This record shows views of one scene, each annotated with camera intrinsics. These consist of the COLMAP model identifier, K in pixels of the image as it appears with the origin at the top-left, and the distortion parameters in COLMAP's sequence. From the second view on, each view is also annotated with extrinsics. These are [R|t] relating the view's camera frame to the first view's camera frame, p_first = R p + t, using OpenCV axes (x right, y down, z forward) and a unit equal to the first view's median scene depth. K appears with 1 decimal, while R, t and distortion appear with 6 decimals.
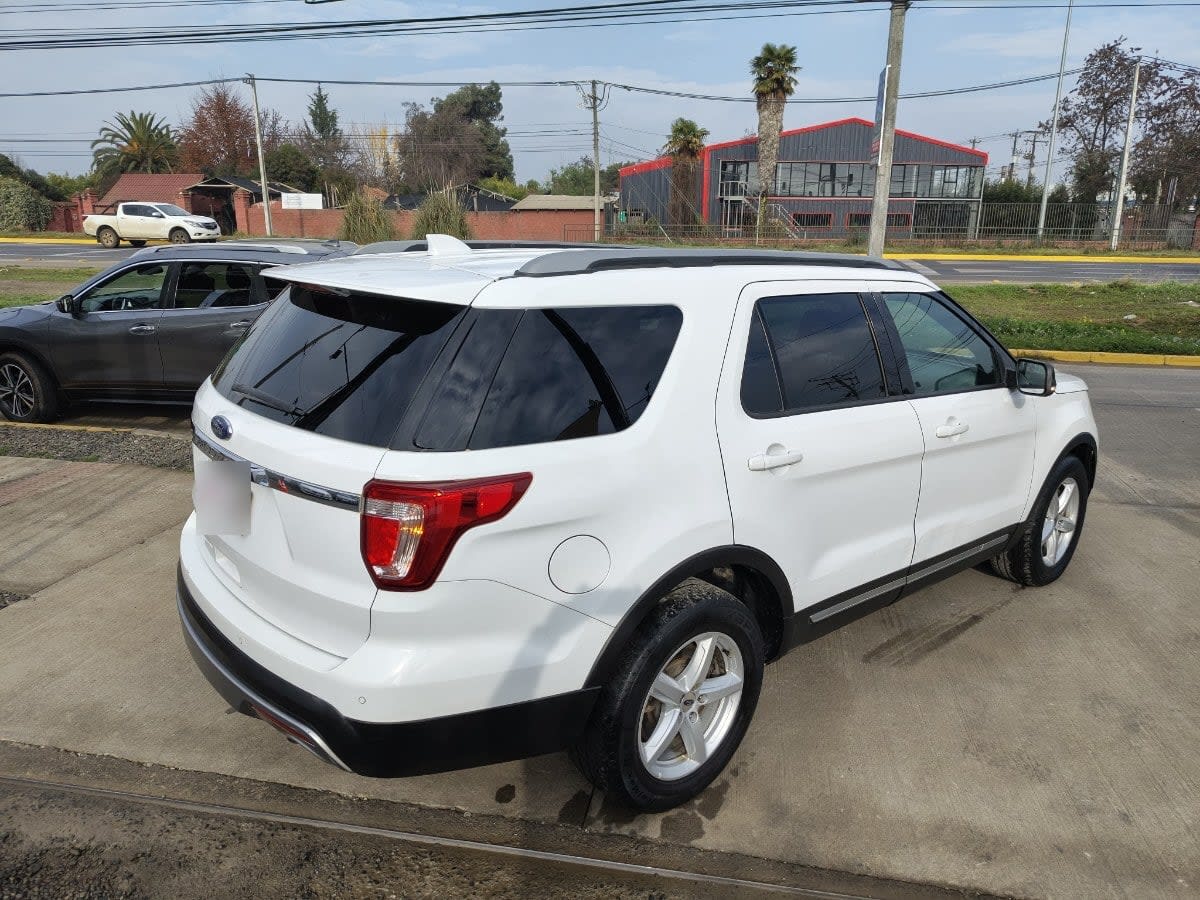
lens RADIAL K [[822.8, 0, 609.8], [0, 822.8, 446.9], [0, 0, 1]] dist [0.010101, -0.003355]
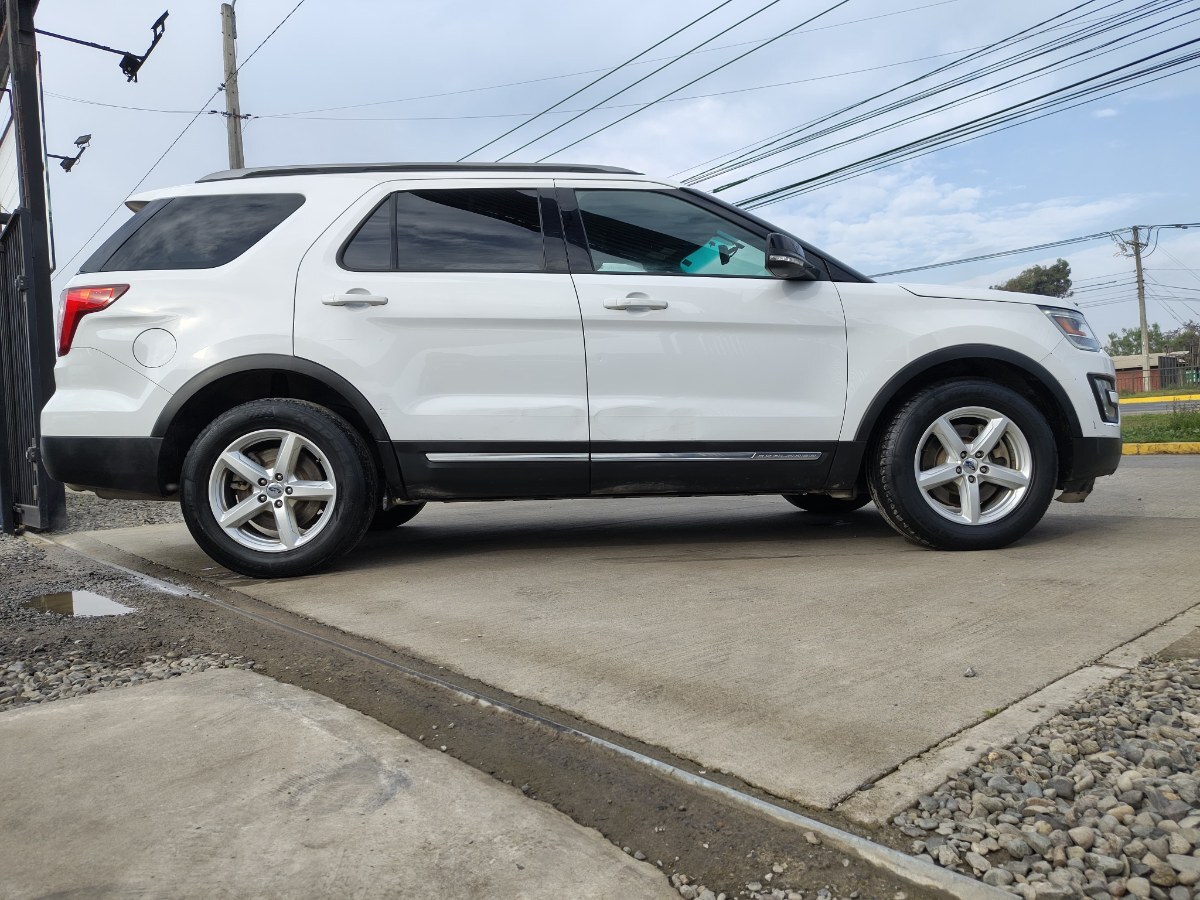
lens RADIAL K [[821.4, 0, 590.7], [0, 821.4, 447.5], [0, 0, 1]] dist [0.028494, -0.034320]
pose [[0.780966, -0.041941, -0.623163, 1.240884], [-0.104138, 0.975032, -0.196131, 0.438078], [0.615830, 0.218067, 0.757100, 0.326890]]
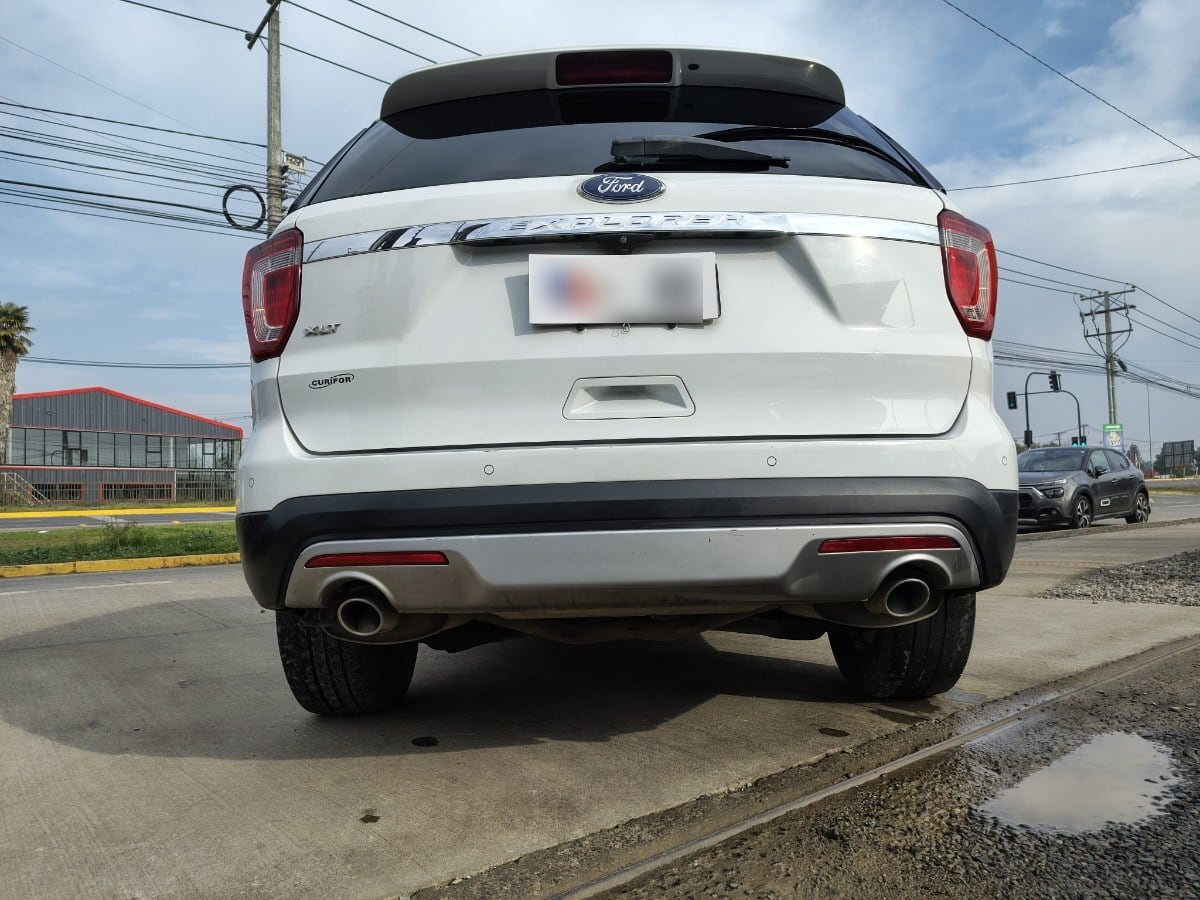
lens RADIAL K [[824.1, 0, 597.1], [0, 824.1, 455.7], [0, 0, 1]] dist [0.011017, -0.007734]
pose [[0.663110, 0.007319, 0.748486, -0.891516], [0.230795, 0.949233, -0.213752, 0.293560], [-0.712053, 0.314488, 0.627757, 0.595915]]
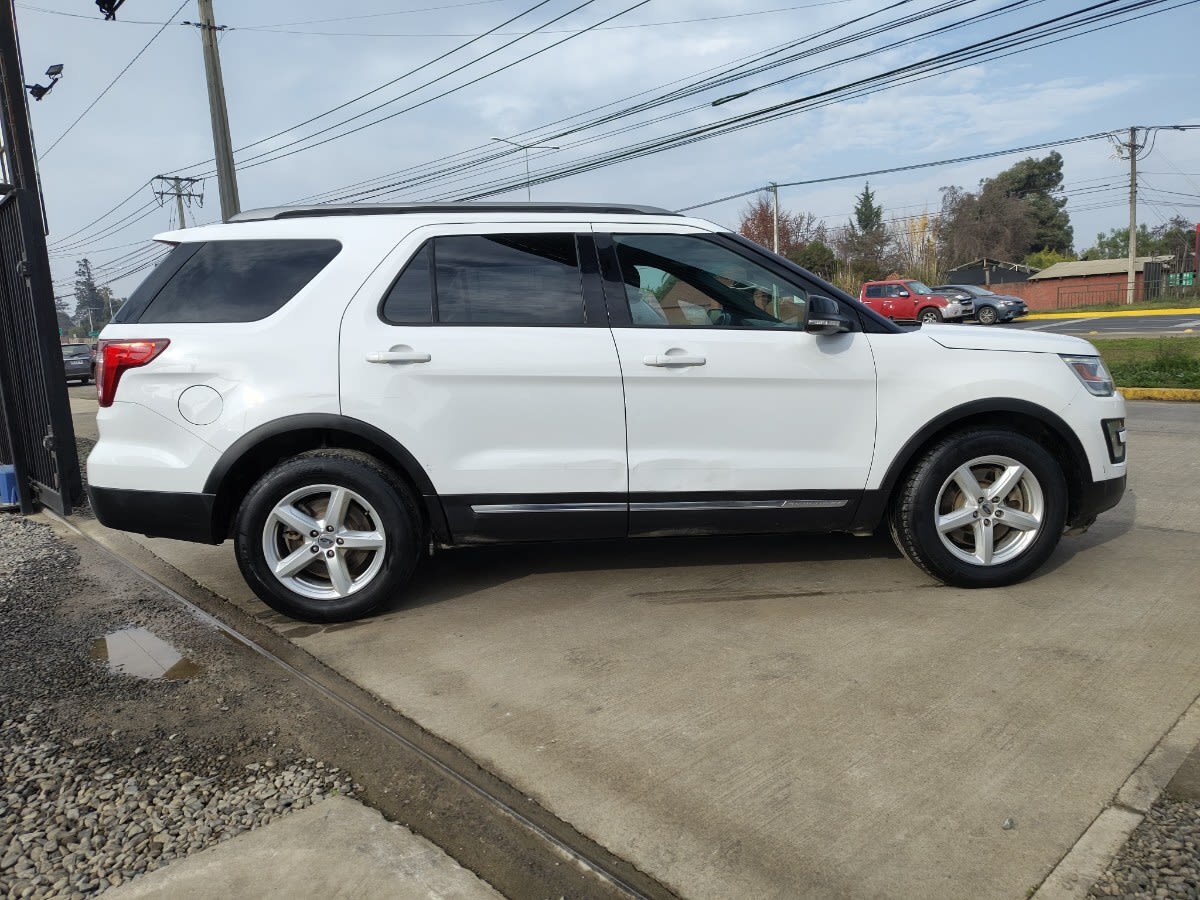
lens RADIAL K [[818.8, 0, 600.0], [0, 818.8, 450.0], [0, 0, 1]] dist [0.029898, -0.028441]
pose [[0.800280, 0.039343, -0.598334, 1.199216], [-0.100485, 0.992534, -0.069137, 0.211531], [0.591146, 0.115453, 0.798259, 0.199032]]
